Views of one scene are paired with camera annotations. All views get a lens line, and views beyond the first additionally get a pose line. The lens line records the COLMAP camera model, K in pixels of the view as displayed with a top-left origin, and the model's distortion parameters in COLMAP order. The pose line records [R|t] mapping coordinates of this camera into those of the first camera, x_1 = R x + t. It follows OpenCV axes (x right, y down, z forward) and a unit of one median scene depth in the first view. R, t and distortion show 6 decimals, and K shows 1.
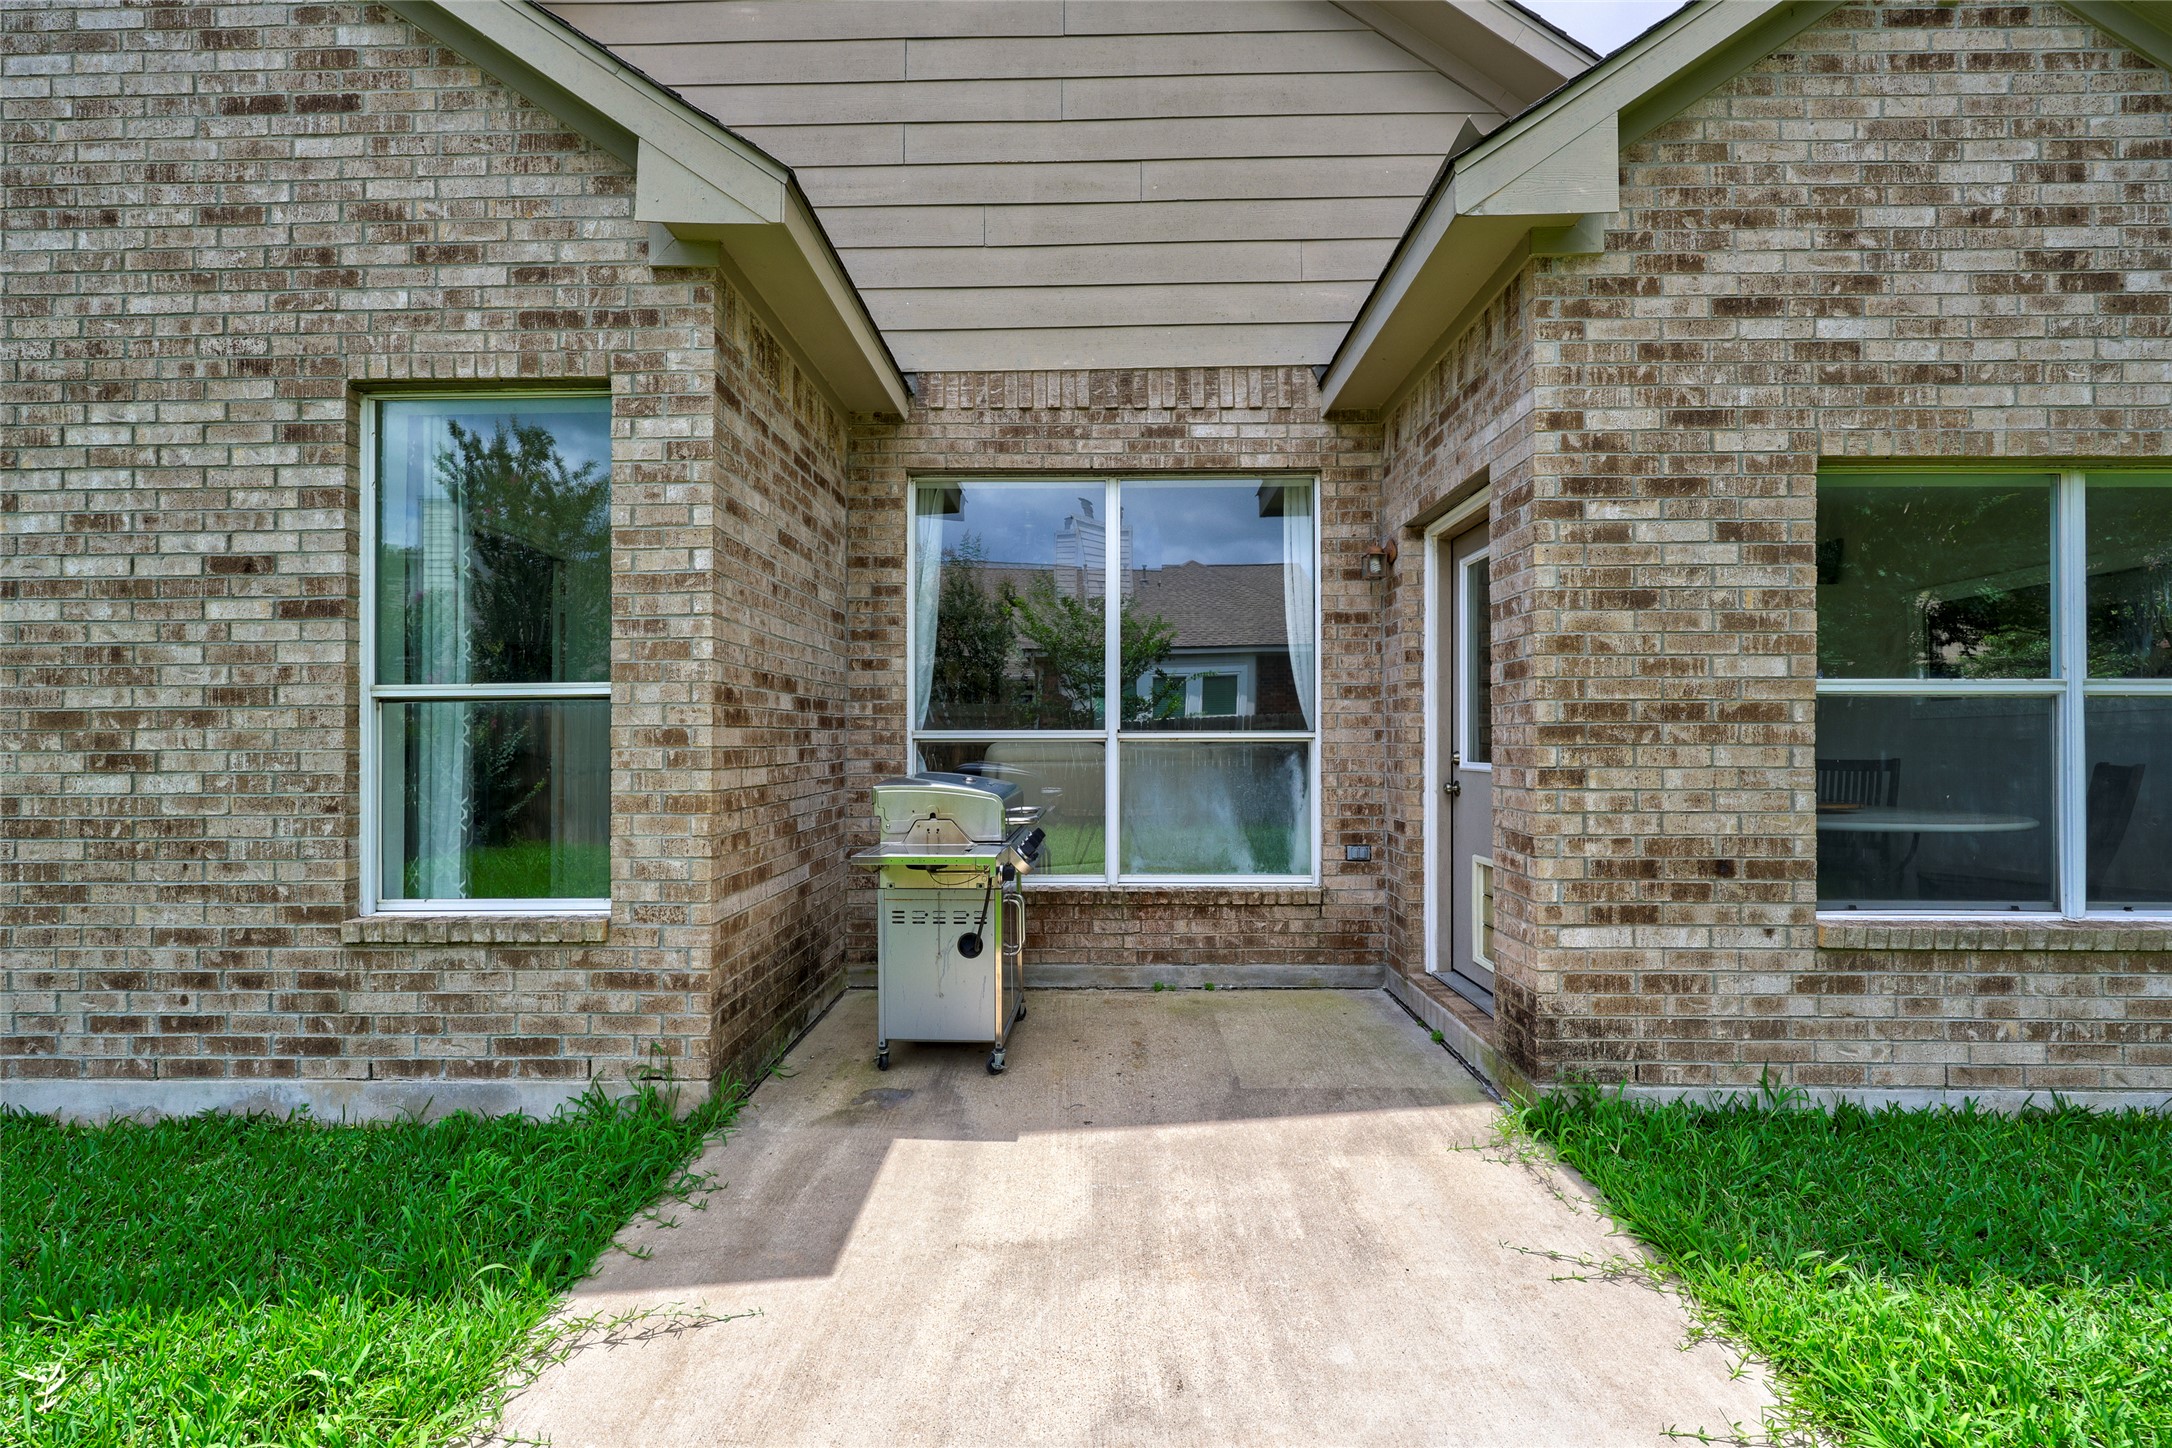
lens RADIAL K [[872.9, 0, 1083.1], [0, 872.9, 732.6], [0, 0, 1]] dist [-0.000316, 0.000246]
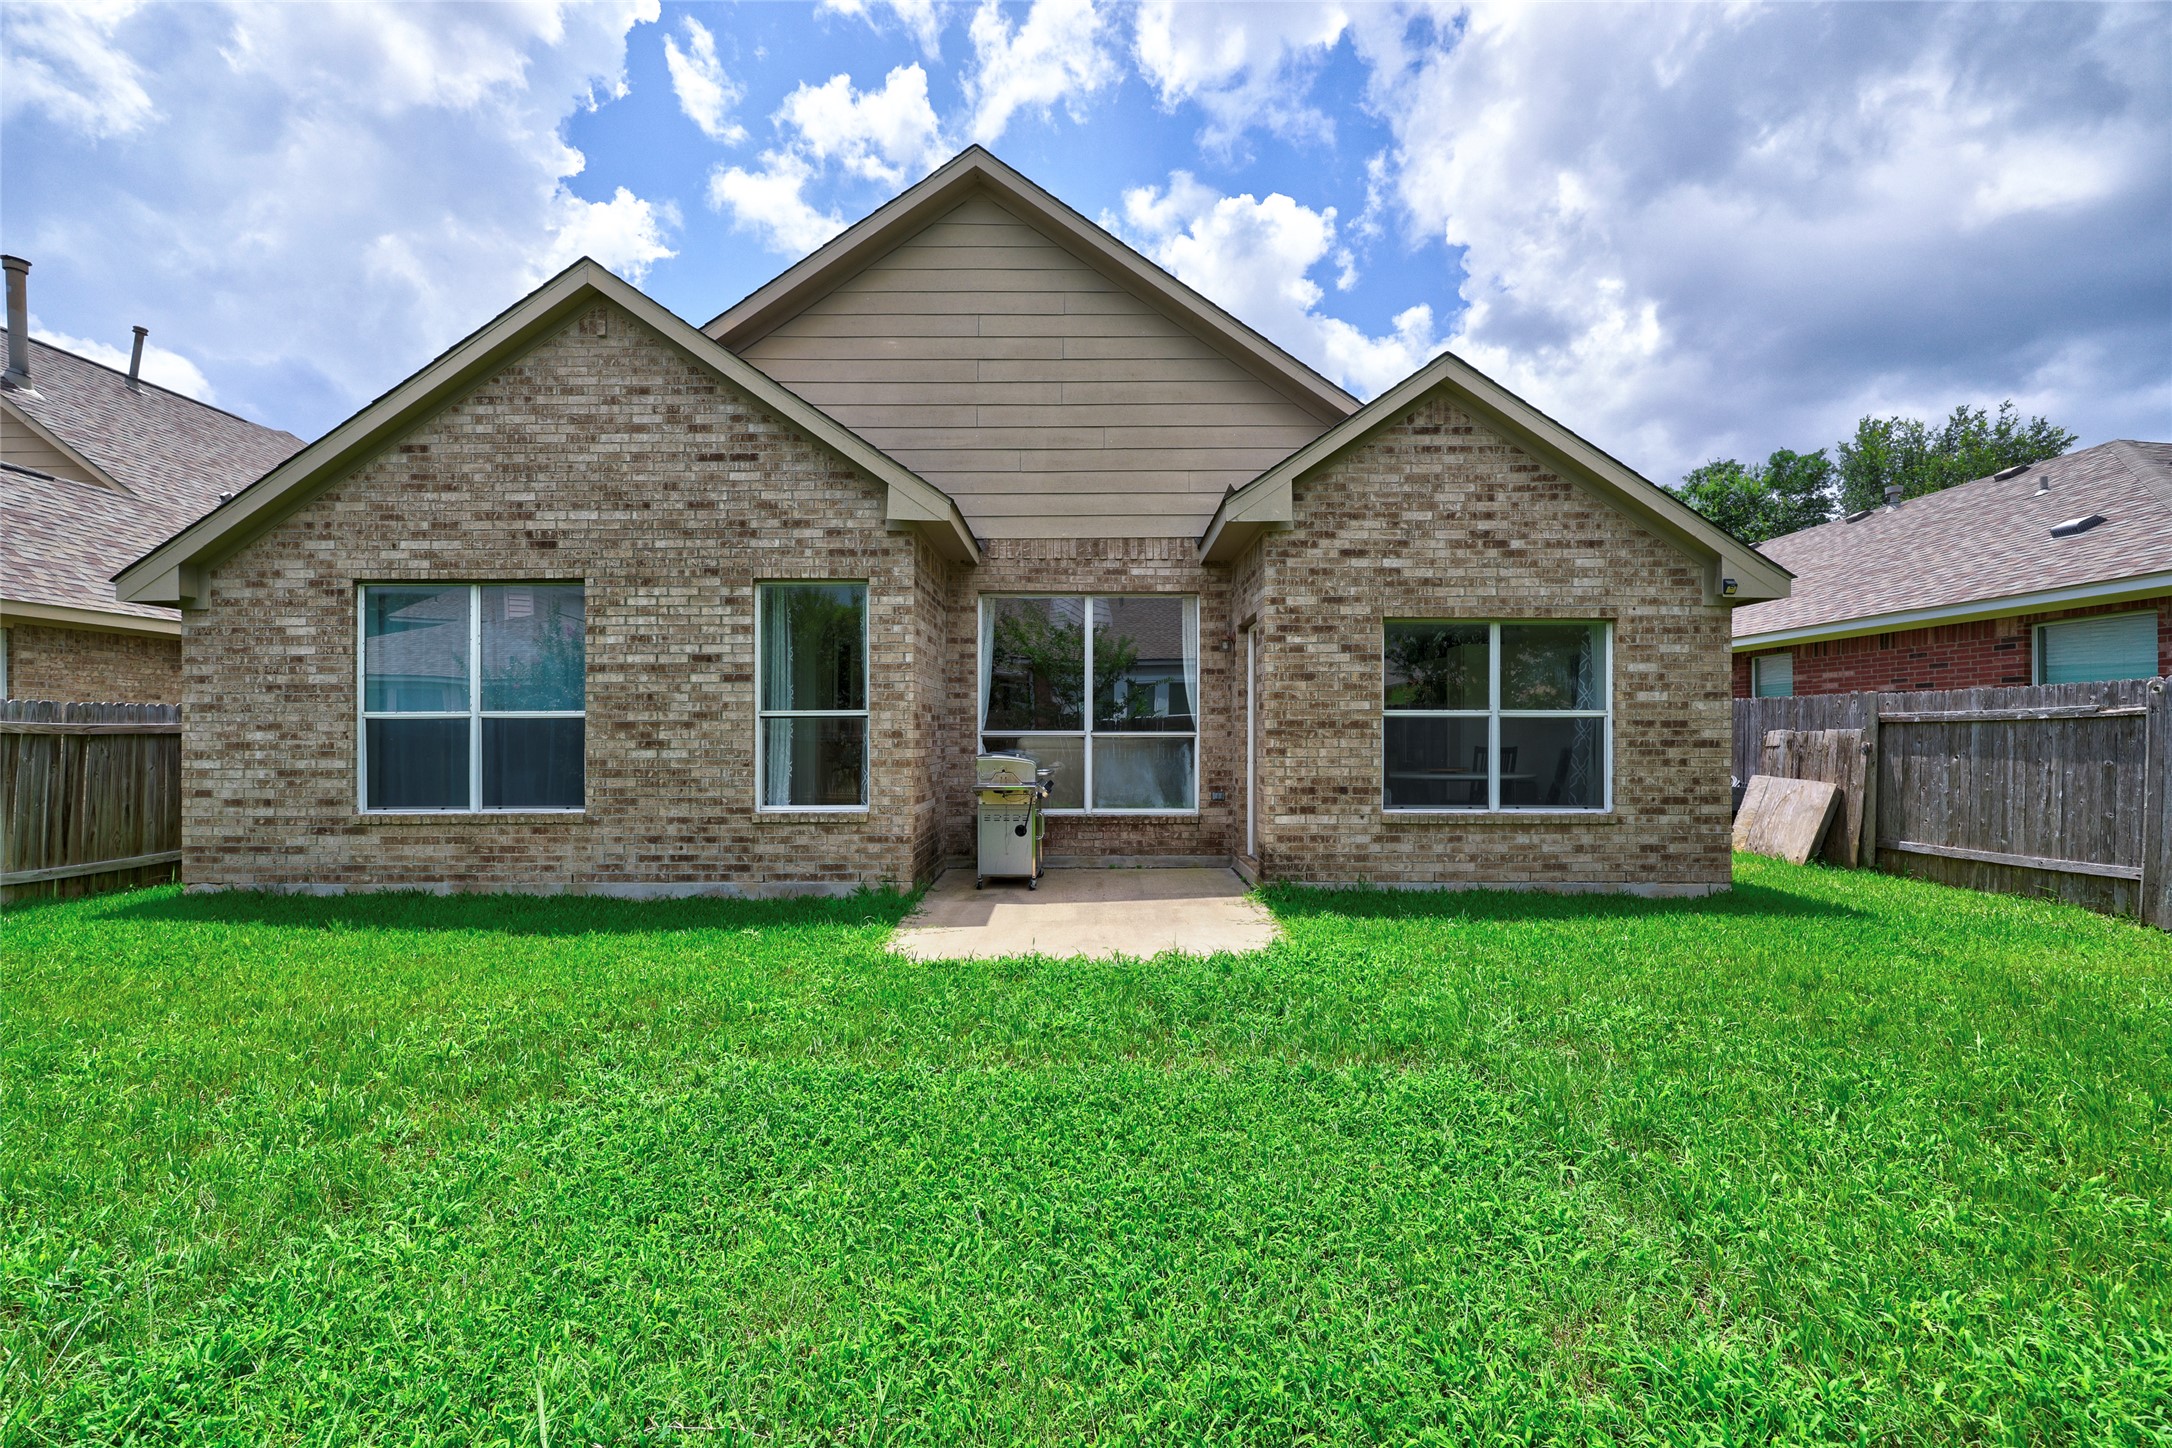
lens RADIAL K [[872.9, 0, 1083.1], [0, 872.9, 732.6], [0, 0, 1]] dist [-0.000316, 0.000246]
pose [[0.999884, 0.002081, 0.015062, -0.008405], [-0.002110, 0.999996, 0.001931, -0.003830], [-0.015058, -0.001962, 0.999885, -1.310782]]
